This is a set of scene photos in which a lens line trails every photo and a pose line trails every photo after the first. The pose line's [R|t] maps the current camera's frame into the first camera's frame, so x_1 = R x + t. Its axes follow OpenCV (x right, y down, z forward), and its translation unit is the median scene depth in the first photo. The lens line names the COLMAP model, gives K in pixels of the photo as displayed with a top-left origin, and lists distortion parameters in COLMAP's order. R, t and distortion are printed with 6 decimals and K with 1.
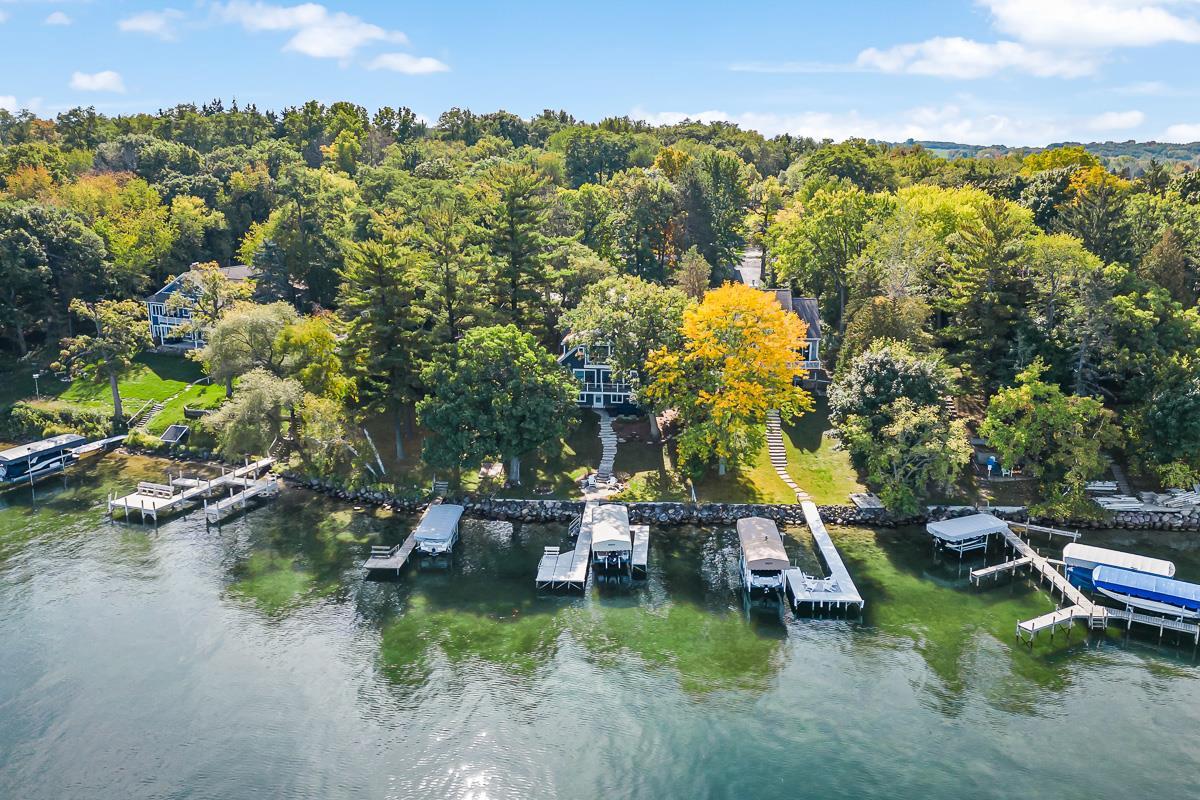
lens RADIAL K [[1006.4, 0, 599.8], [0, 1006.4, 401.8], [0, 0, 1]] dist [0.035987, -0.011796]
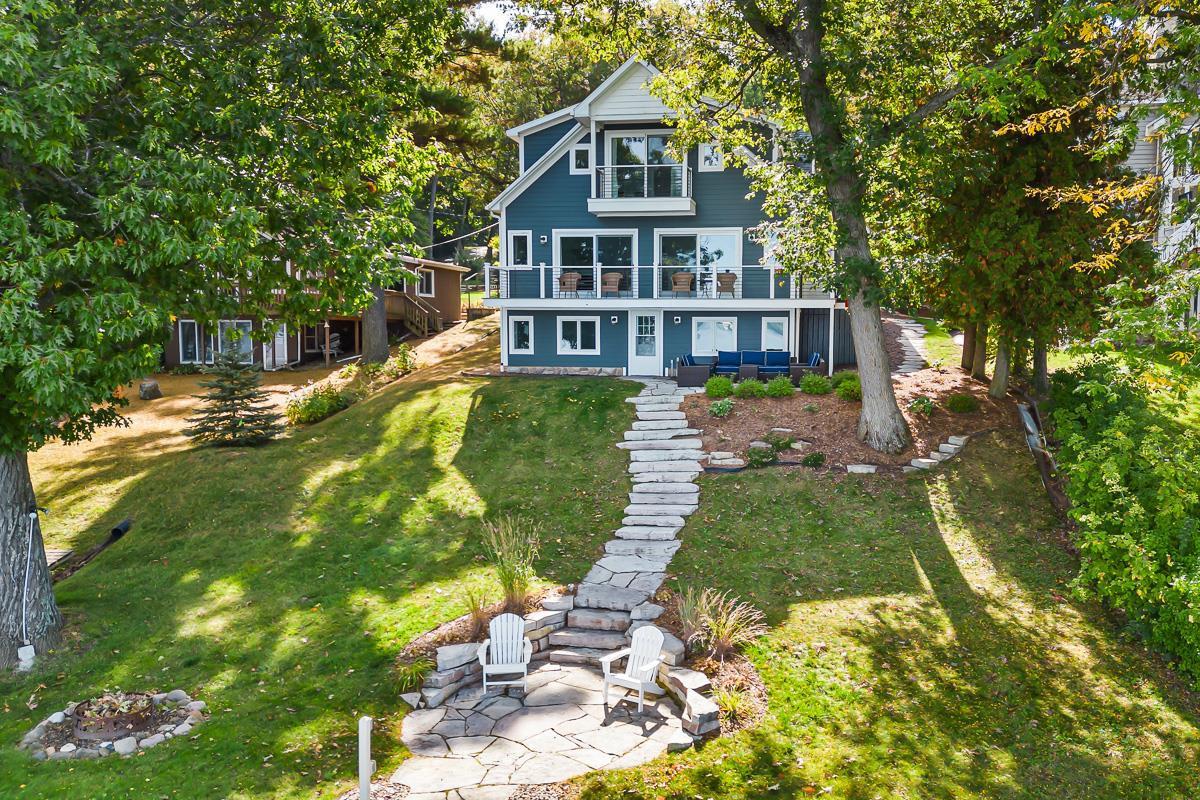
lens RADIAL K [[939.9, 0, 676.7], [0, 939.9, 402.1], [0, 0, 1]] dist [-0.013879, -0.003764]
pose [[0.997962, 0.005361, -0.063587, 0.027225], [-0.017208, 0.982159, -0.187264, 0.070839], [0.061448, 0.187976, 0.980249, 0.896524]]
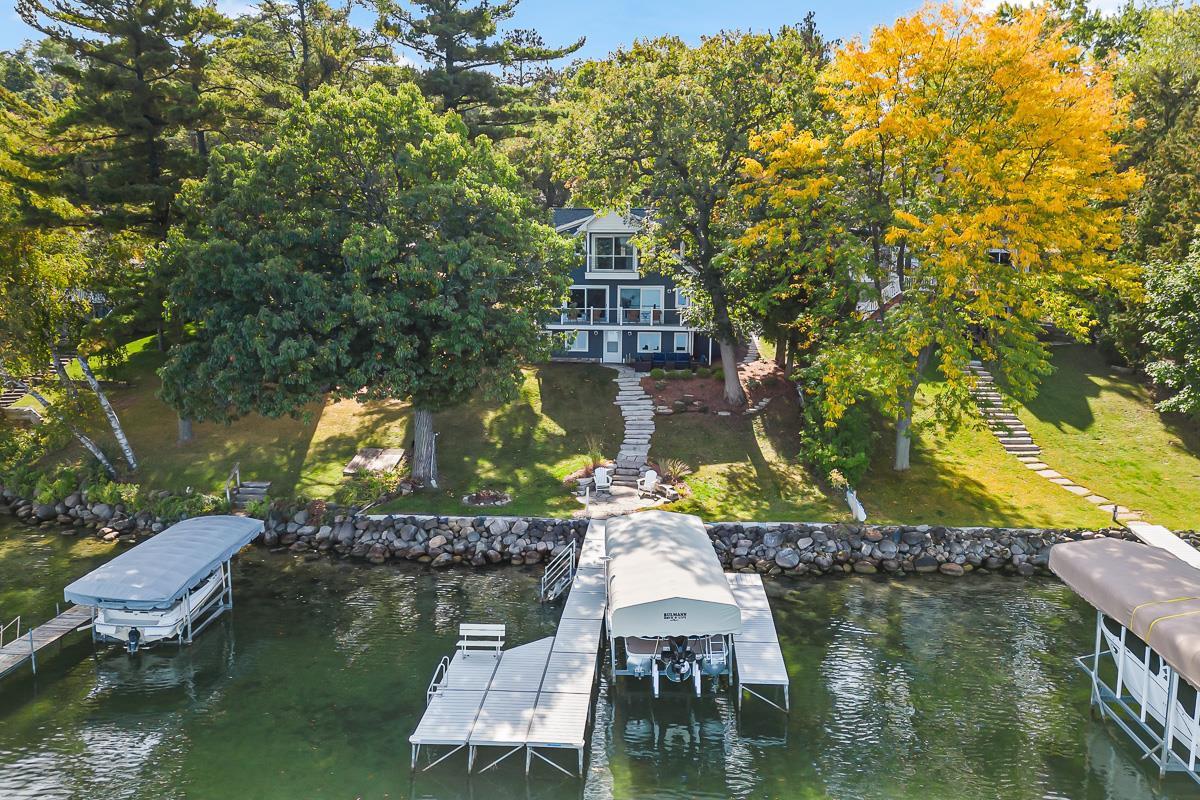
lens RADIAL K [[965.7, 0, 582.3], [0, 965.7, 411.1], [0, 0, 1]] dist [0.040561, -0.005421]
pose [[0.999836, 0.002082, -0.017967, -0.009264], [-0.003931, 0.994625, -0.103464, 0.096154], [0.017655, 0.103518, 0.994471, 0.610257]]
